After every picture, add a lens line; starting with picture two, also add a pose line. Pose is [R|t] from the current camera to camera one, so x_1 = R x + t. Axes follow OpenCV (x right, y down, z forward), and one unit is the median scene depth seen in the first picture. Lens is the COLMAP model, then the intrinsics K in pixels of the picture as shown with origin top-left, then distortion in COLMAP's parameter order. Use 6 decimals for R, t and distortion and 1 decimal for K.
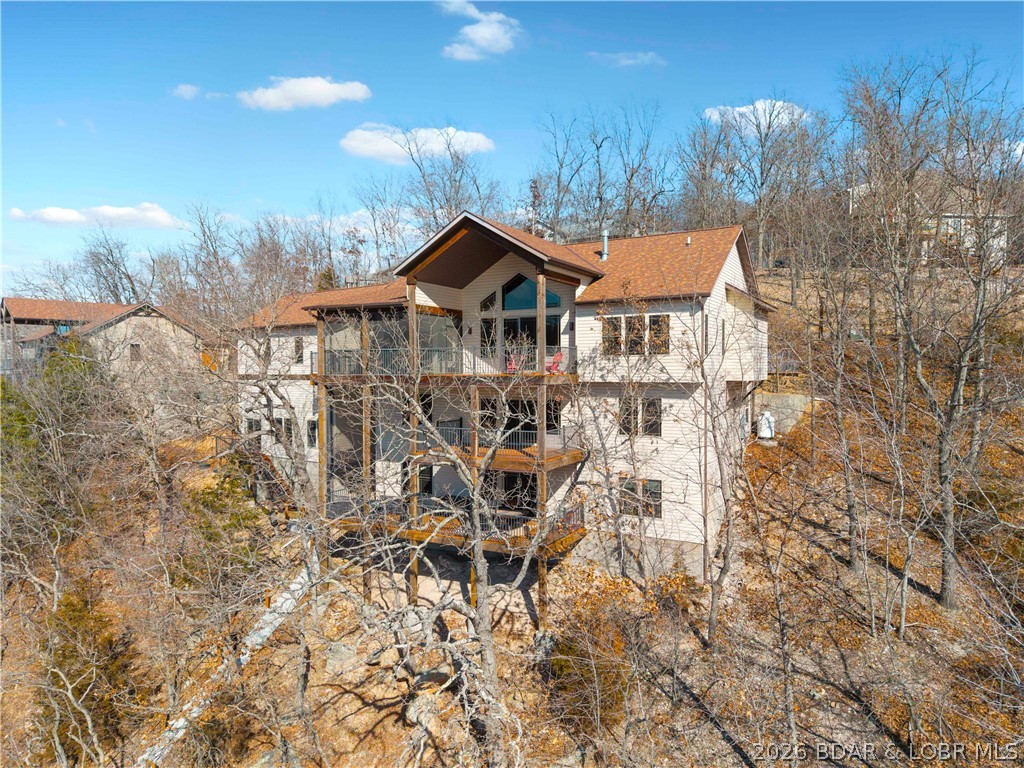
lens RADIAL K [[685.7, 0, 509.9], [0, 685.7, 387.0], [0, 0, 1]] dist [0.045983, -0.029708]
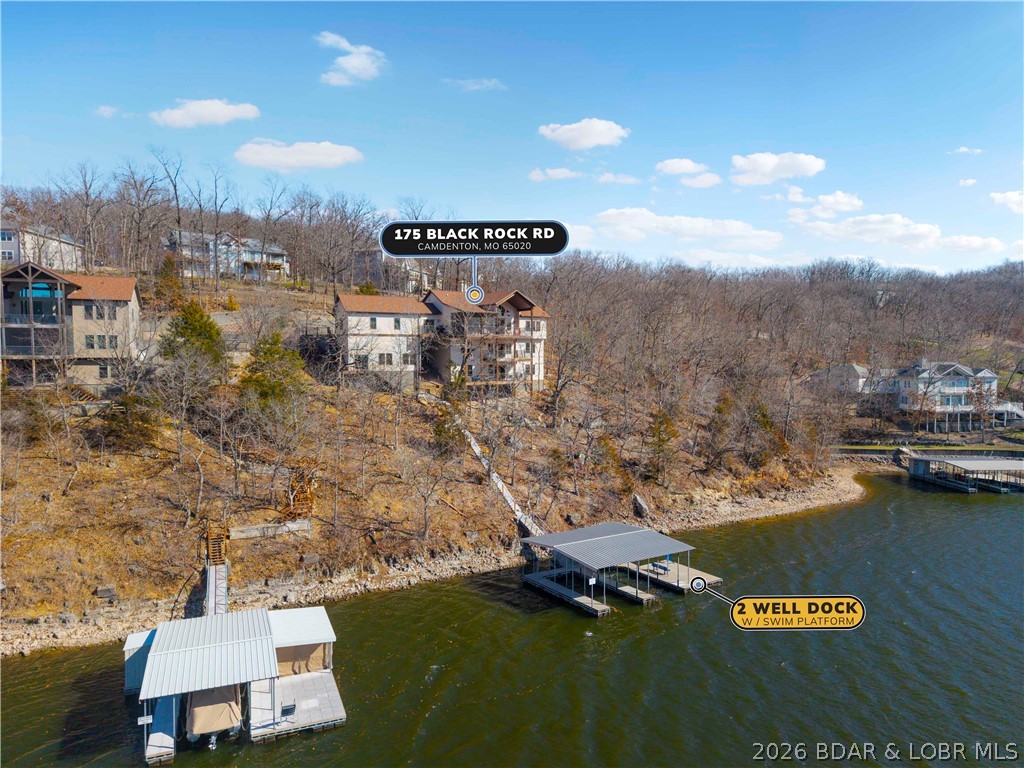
lens RADIAL K [[685.7, 0, 520.2], [0, 685.7, 384.5], [0, 0, 1]] dist [0.045983, -0.029708]
pose [[0.423957, -0.034933, 0.905008, -3.097877], [0.021887, 0.999359, 0.028322, 0.132140], [-0.905418, 0.007800, 0.424450, -0.503307]]
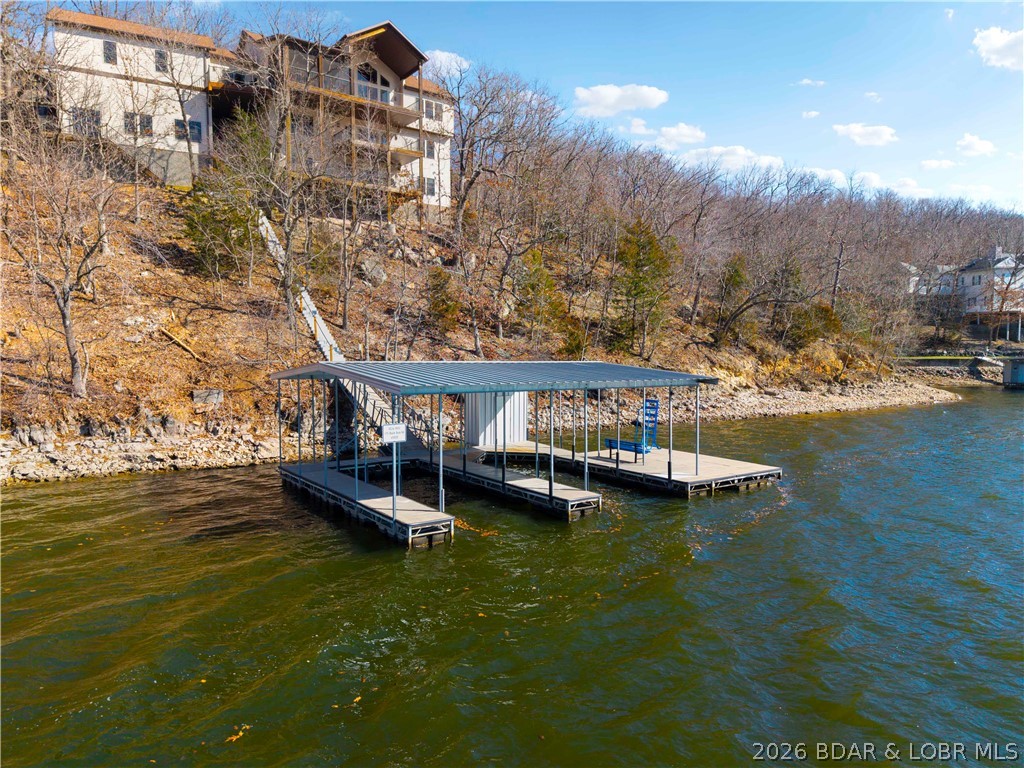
lens RADIAL K [[685.7, 0, 520.0], [0, 685.7, 386.7], [0, 0, 1]] dist [0.045983, -0.029708]
pose [[0.408821, -0.049774, 0.911256, -1.718380], [0.022781, 0.998757, 0.044333, 0.702629], [-0.912330, 0.002635, 0.409447, -0.191265]]
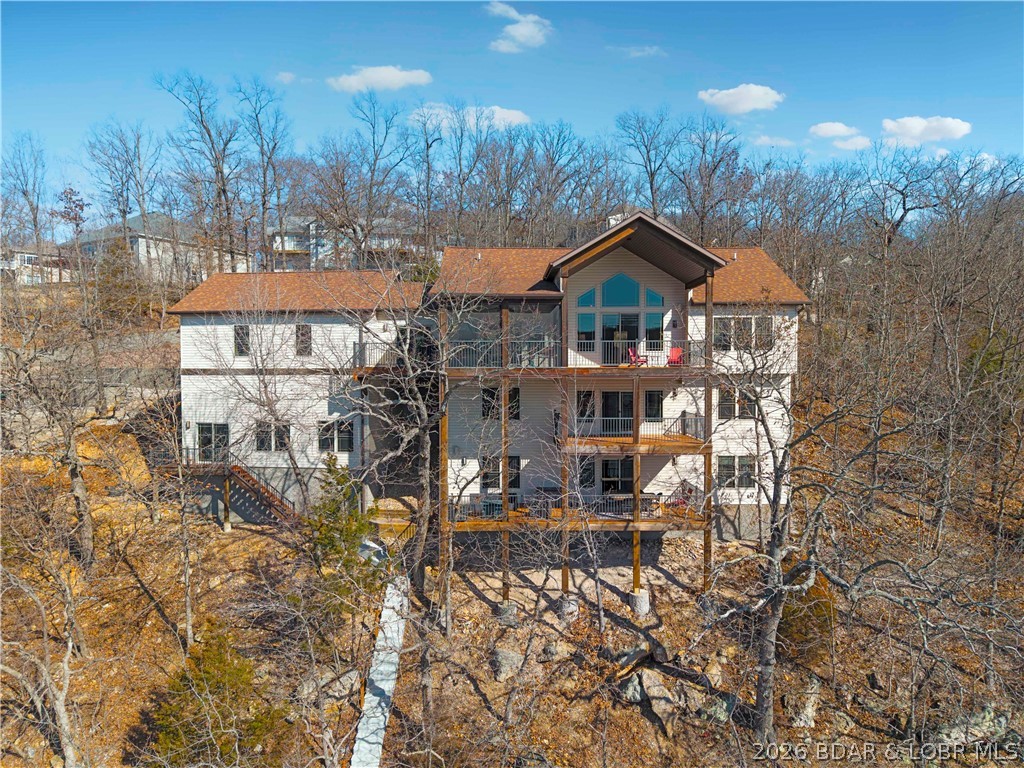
lens RADIAL K [[685.7, 0, 512.8], [0, 685.7, 385.7], [0, 0, 1]] dist [0.045983, -0.029708]
pose [[0.860934, -0.005334, 0.508689, -0.719248], [0.010078, 0.999928, -0.006572, 0.017377], [-0.508618, 0.010785, 0.860925, 0.174721]]
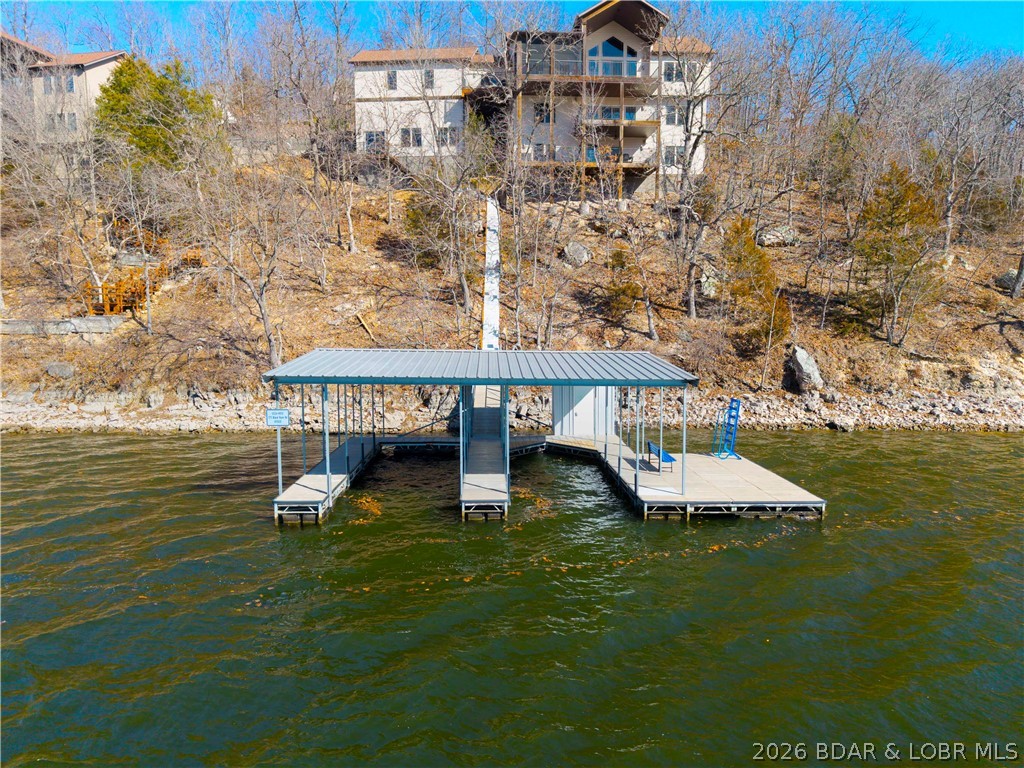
lens RADIAL K [[685.7, 0, 514.5], [0, 685.7, 390.4], [0, 0, 1]] dist [0.045983, -0.029708]
pose [[0.839196, -0.050854, 0.541445, -1.370595], [0.011074, 0.997010, 0.076477, 0.693973], [-0.543716, -0.058183, 0.837250, -0.531300]]
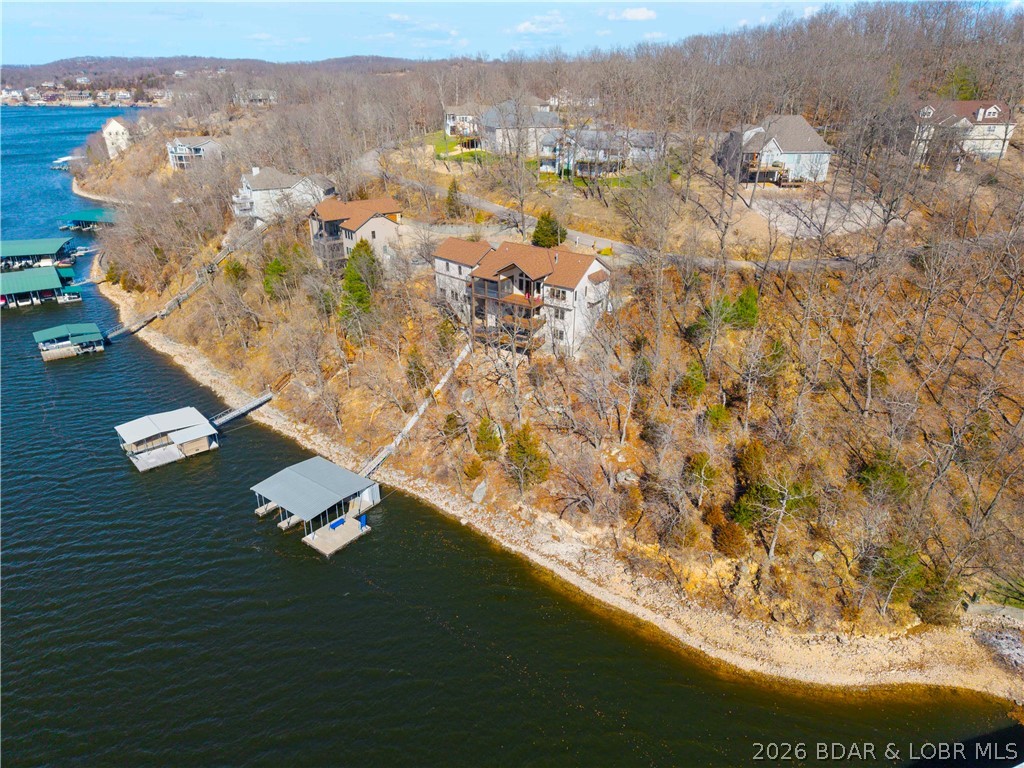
lens RADIAL K [[685.7, 0, 510.9], [0, 685.7, 381.8], [0, 0, 1]] dist [0.045983, -0.029708]
pose [[0.993695, 0.056805, -0.096662, 0.300610], [-0.015923, 0.924910, 0.379853, -1.004109], [0.110981, -0.375919, 0.919983, -2.542379]]
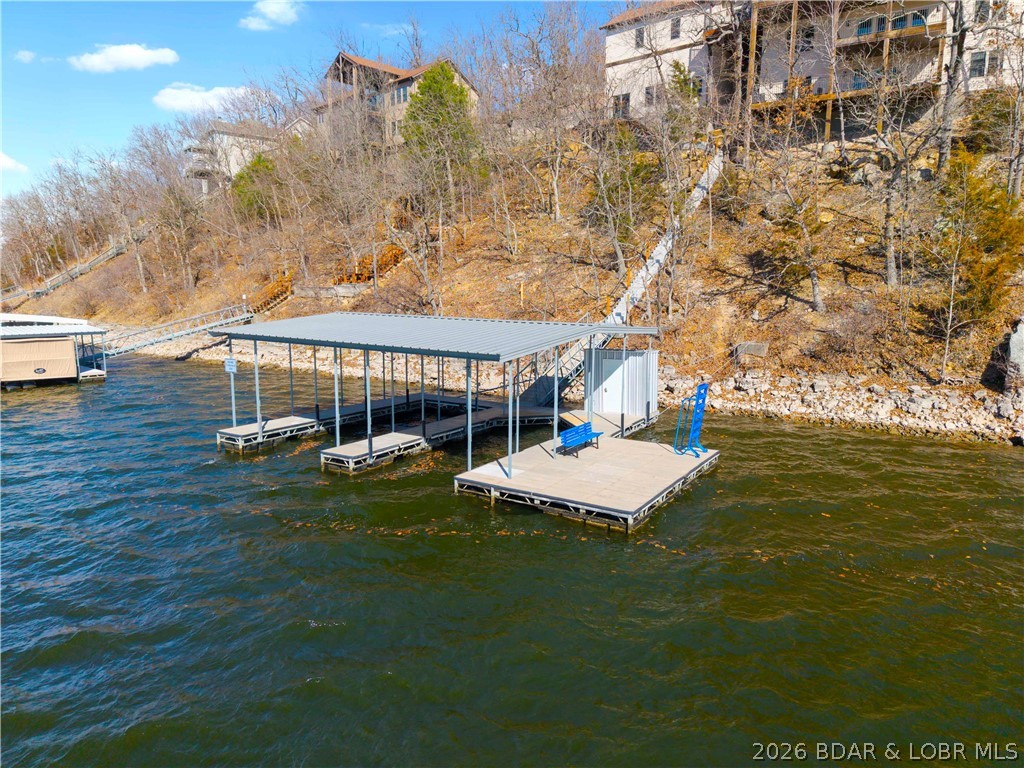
lens RADIAL K [[685.7, 0, 511.0], [0, 685.7, 390.7], [0, 0, 1]] dist [0.045983, -0.029708]
pose [[0.999743, 0.009320, -0.020676, -0.834872], [-0.006693, 0.992297, 0.123697, 0.693316], [0.021669, -0.123527, 0.992105, -0.676073]]
